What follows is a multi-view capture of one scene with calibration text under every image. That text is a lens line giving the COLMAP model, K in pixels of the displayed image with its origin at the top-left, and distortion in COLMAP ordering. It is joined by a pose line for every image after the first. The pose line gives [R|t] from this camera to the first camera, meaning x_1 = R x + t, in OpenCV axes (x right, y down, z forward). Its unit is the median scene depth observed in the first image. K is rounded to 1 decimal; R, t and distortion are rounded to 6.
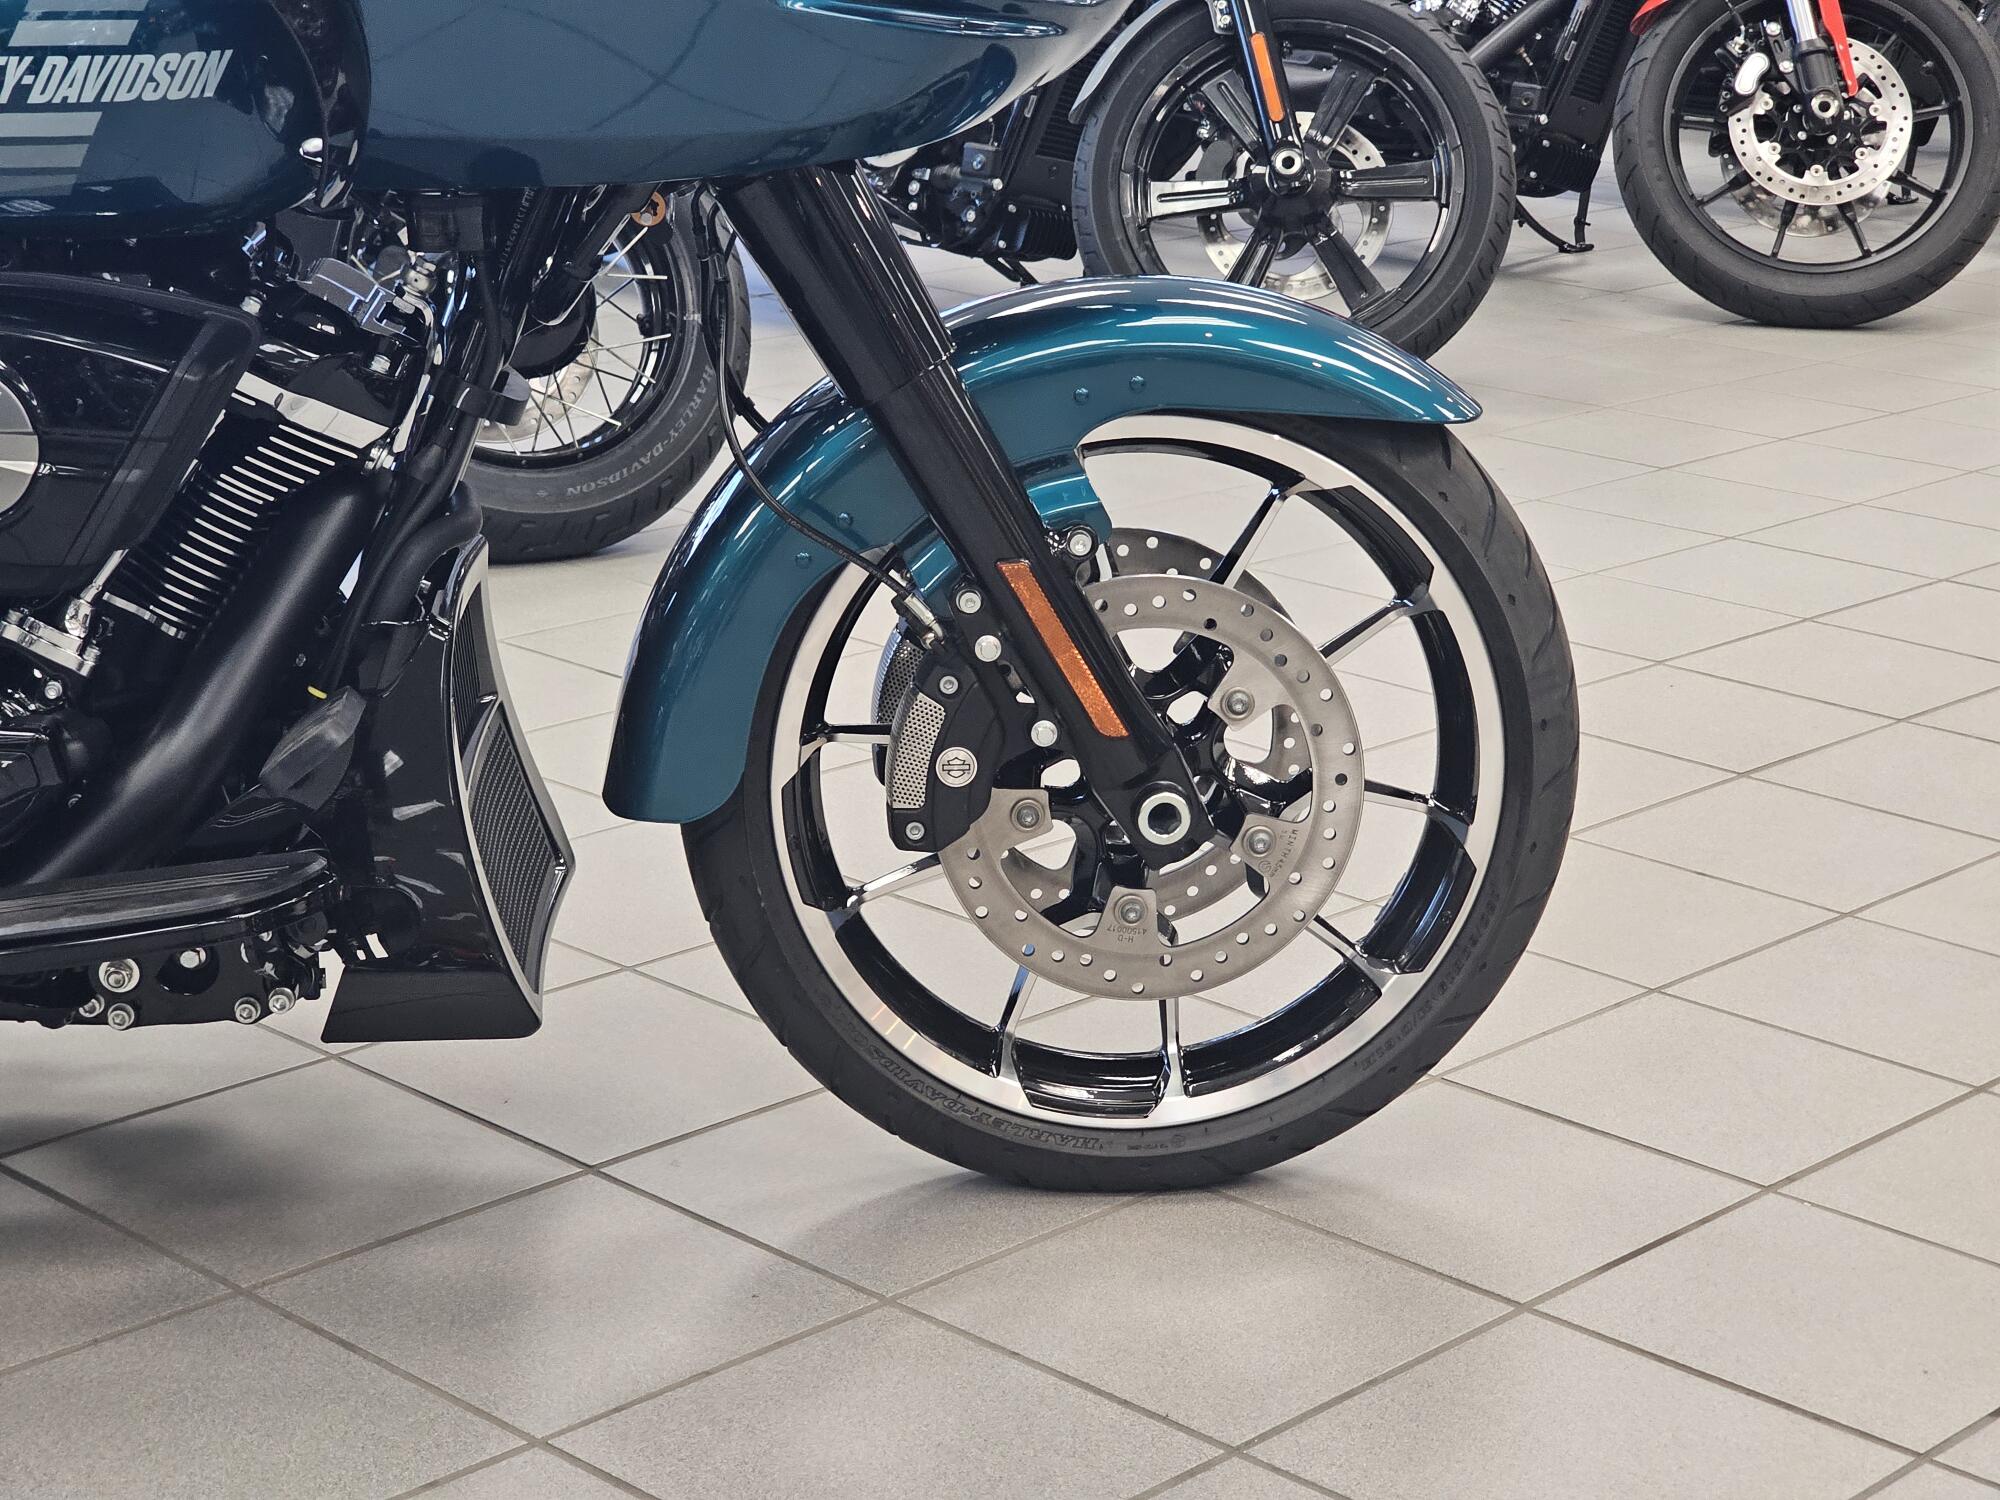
lens RADIAL K [[3771.0, 0, 1000.0], [0, 3771.0, 750.0], [0, 0, 1]] dist [-0.061188, 0.618222]
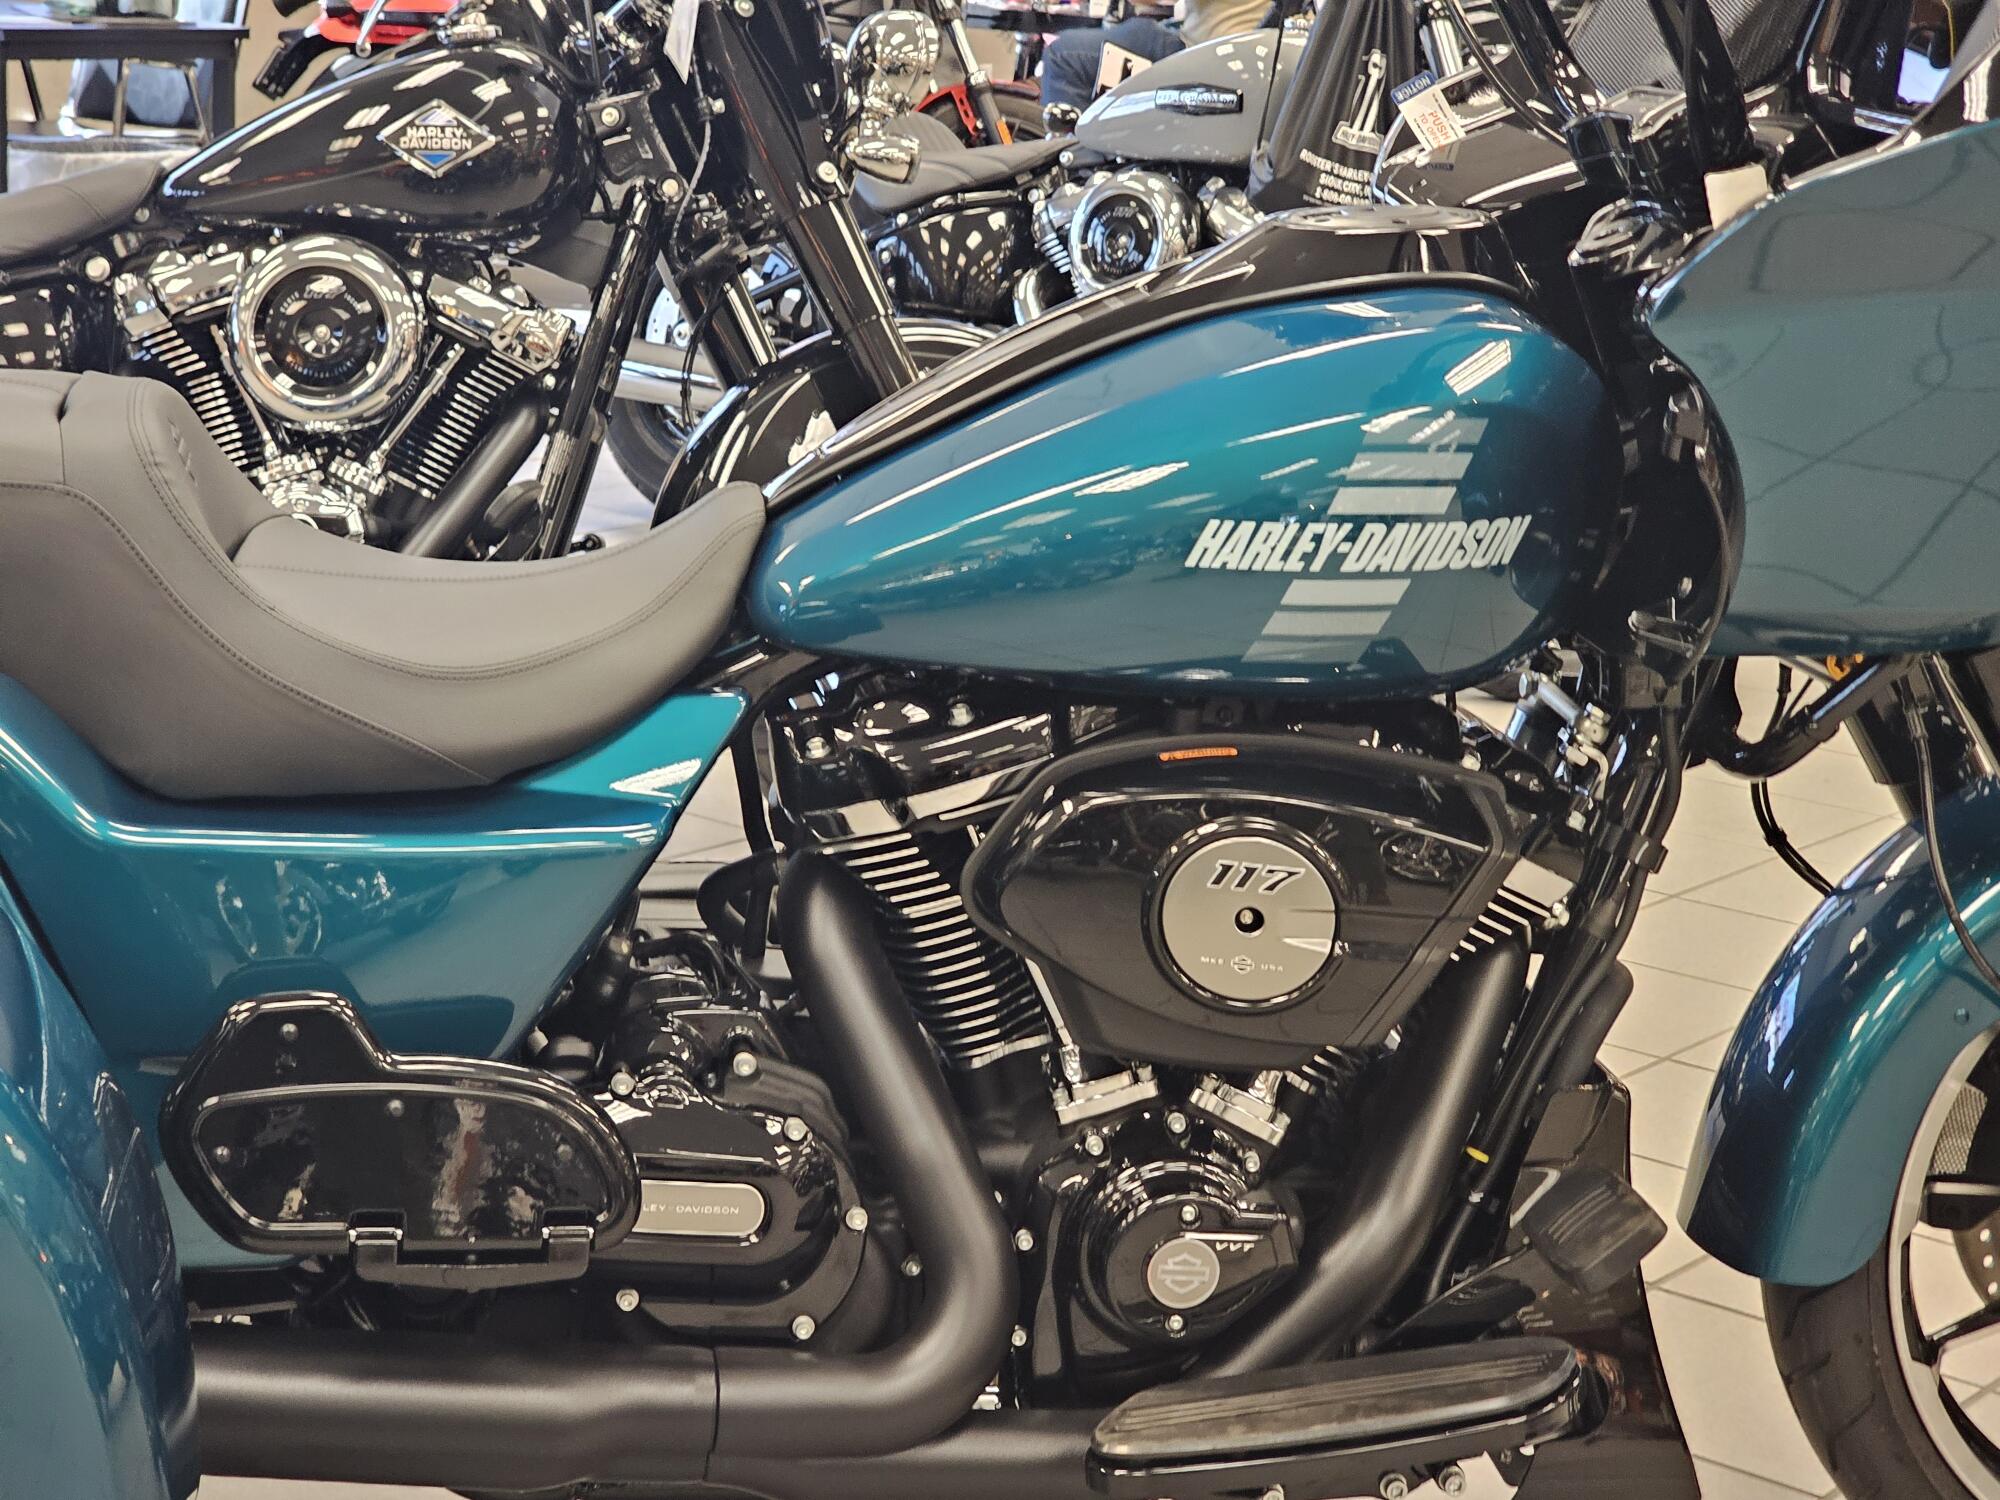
lens RADIAL K [[3771.0, 0, 1000.0], [0, 3771.0, 750.0], [0, 0, 1]] dist [-0.061188, 0.618222]
pose [[0.993894, 0.006754, 0.110132, -0.414750], [-0.001734, 0.998957, -0.045621, -0.075506], [-0.110326, 0.045151, 0.992869, 0.051829]]
